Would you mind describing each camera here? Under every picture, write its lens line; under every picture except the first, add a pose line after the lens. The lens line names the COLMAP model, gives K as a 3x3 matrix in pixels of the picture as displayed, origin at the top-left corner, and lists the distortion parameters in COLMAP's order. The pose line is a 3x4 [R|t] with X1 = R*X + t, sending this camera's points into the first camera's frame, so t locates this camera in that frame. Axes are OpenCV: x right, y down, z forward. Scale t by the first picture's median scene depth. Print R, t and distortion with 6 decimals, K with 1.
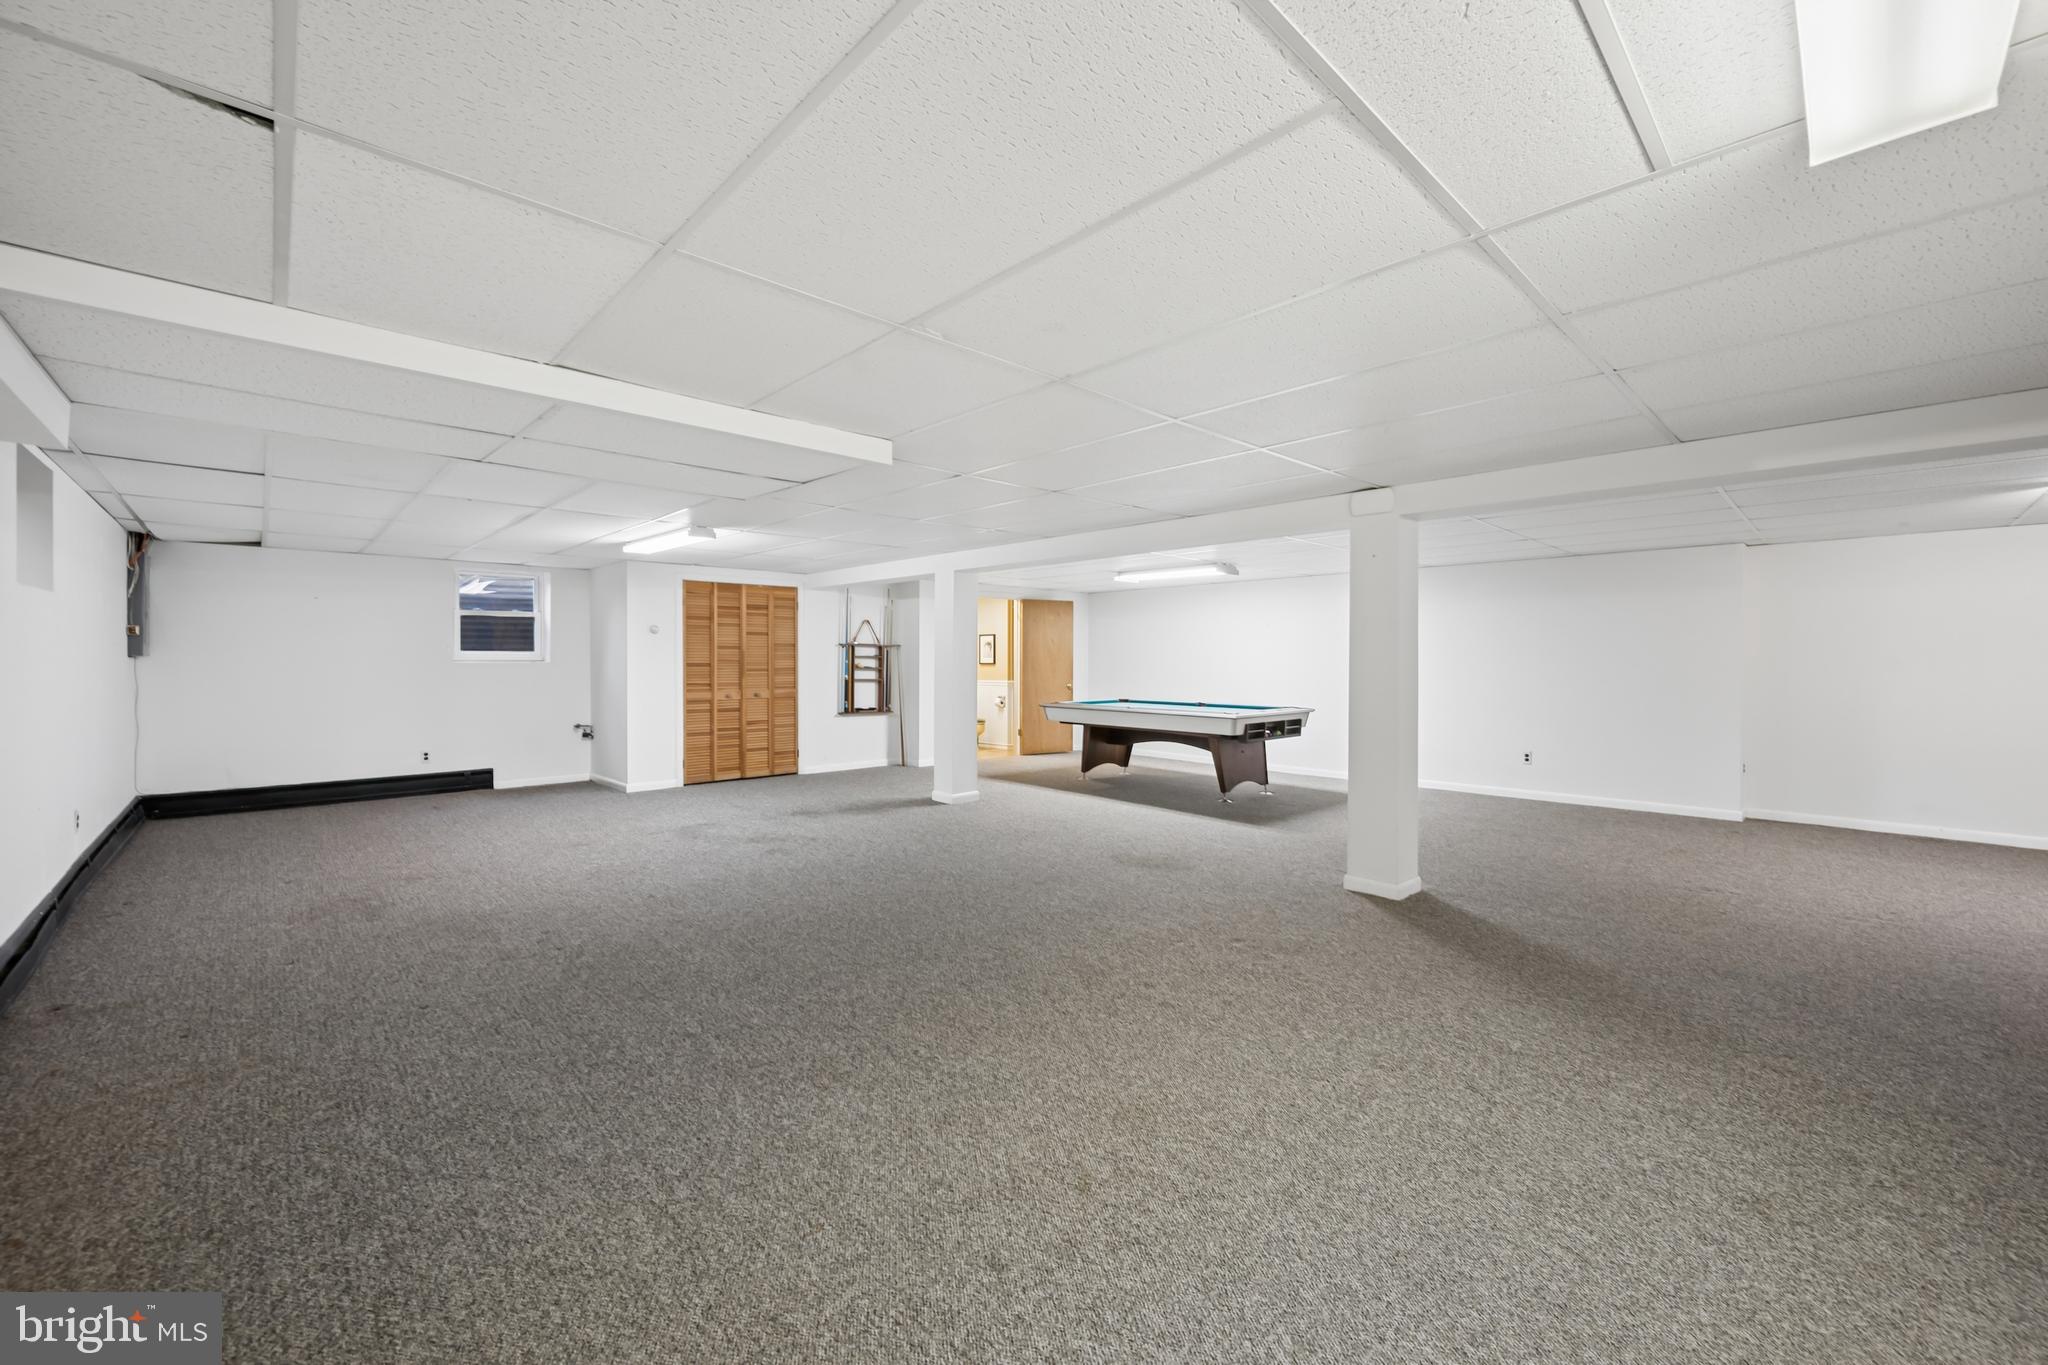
lens RADIAL K [[802.1, 0, 1022.4], [0, 802.1, 679.2], [0, 0, 1]] dist [-0.001651, -0.000169]
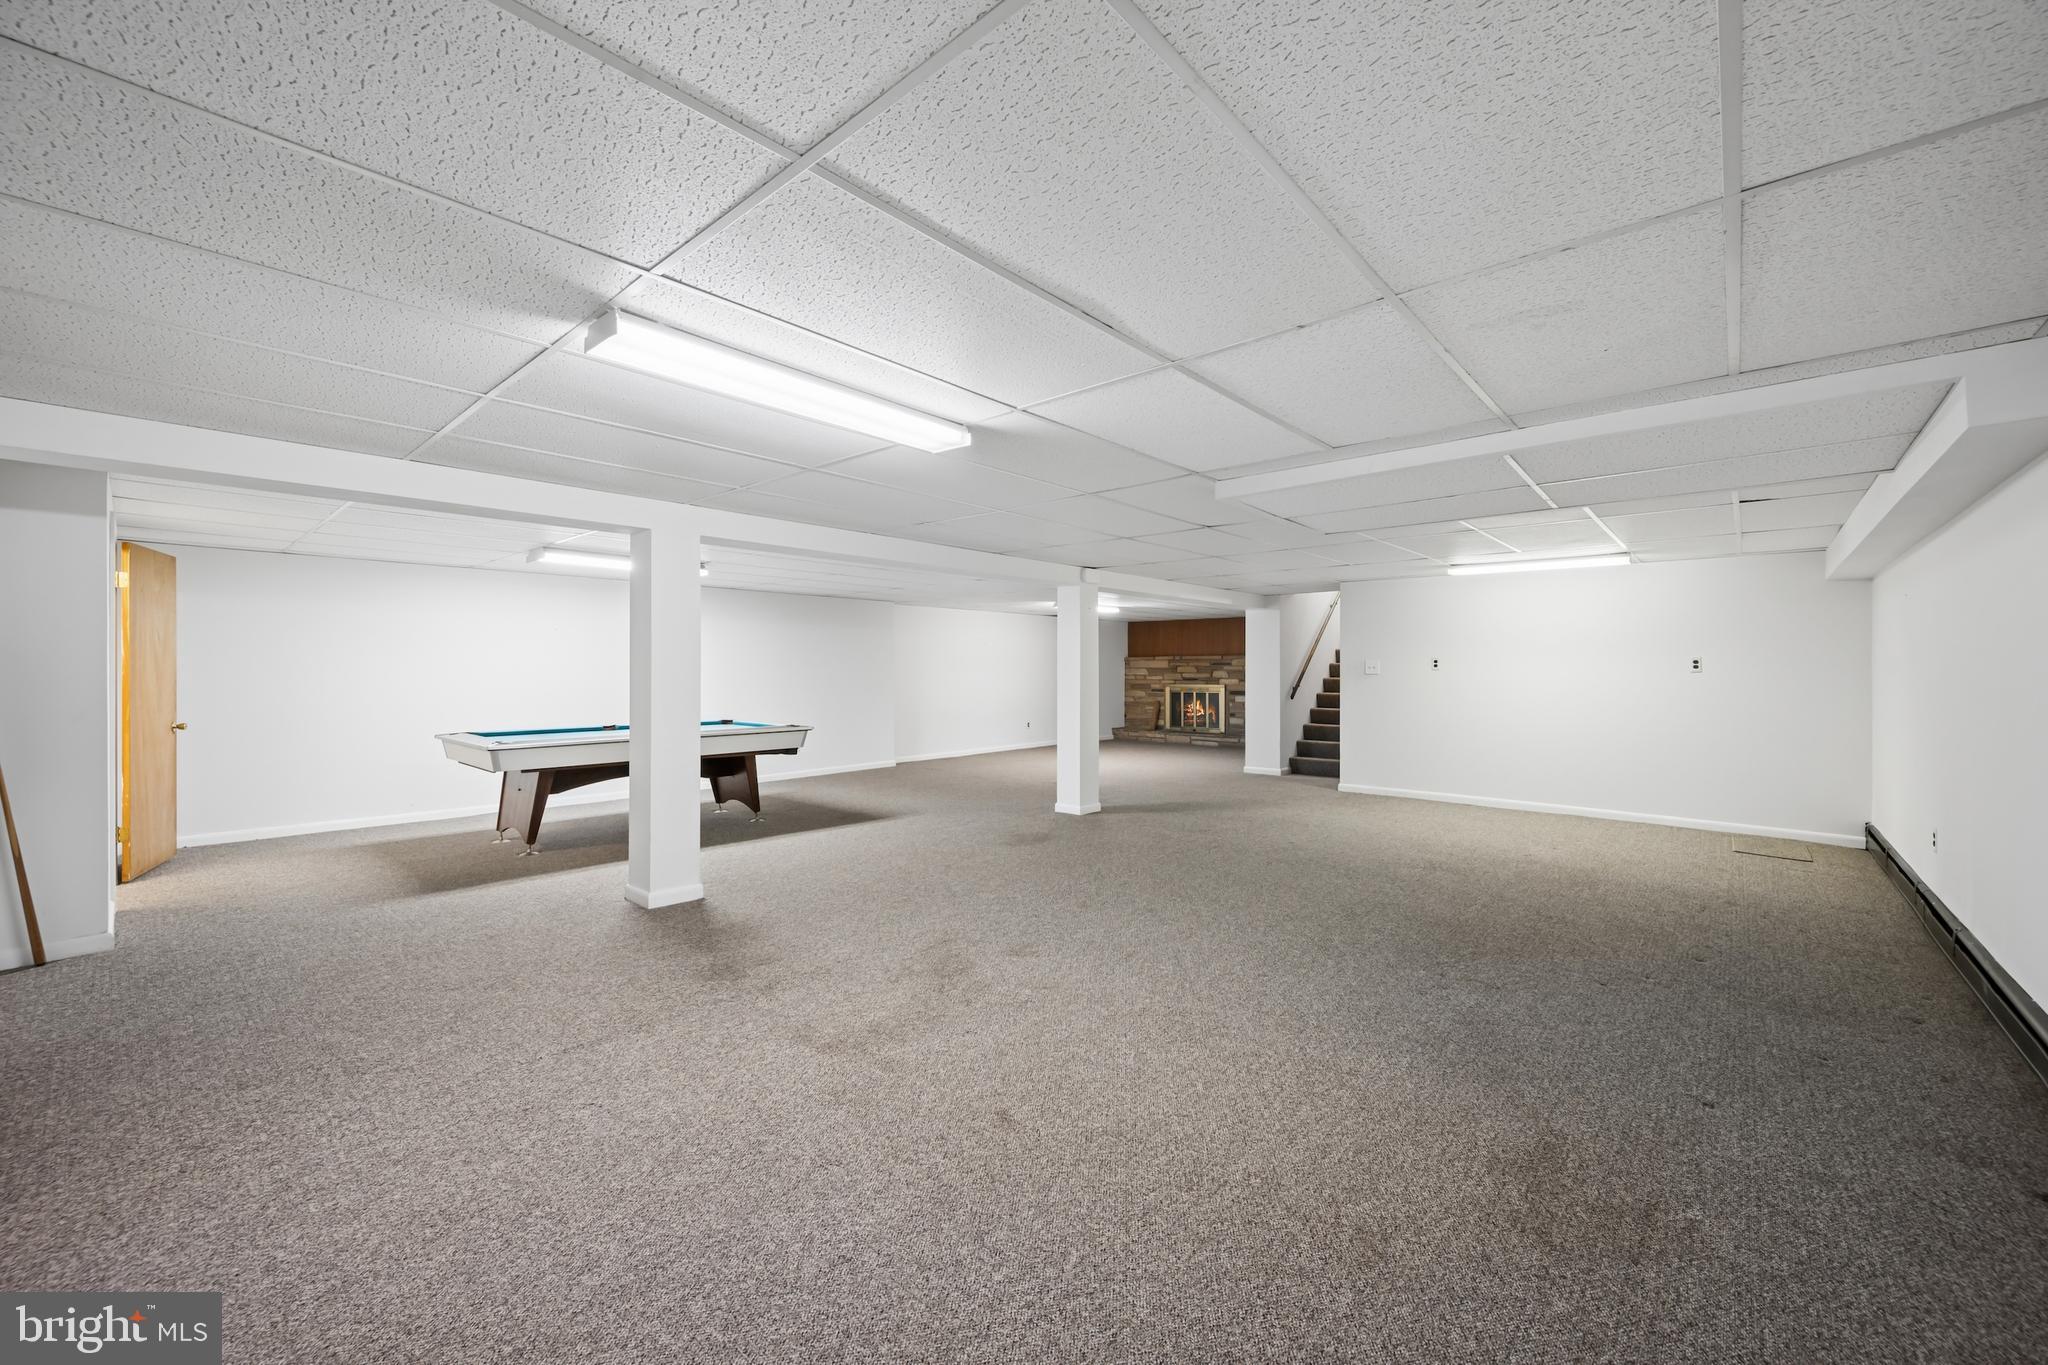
lens RADIAL K [[802.1, 0, 1022.4], [0, 802.1, 679.2], [0, 0, 1]] dist [-0.001651, -0.000169]
pose [[-0.081495, -0.012781, 0.996592, -1.668646], [0.025644, 0.999560, 0.014916, -0.050902], [-0.996344, 0.026772, -0.081132, 1.760382]]
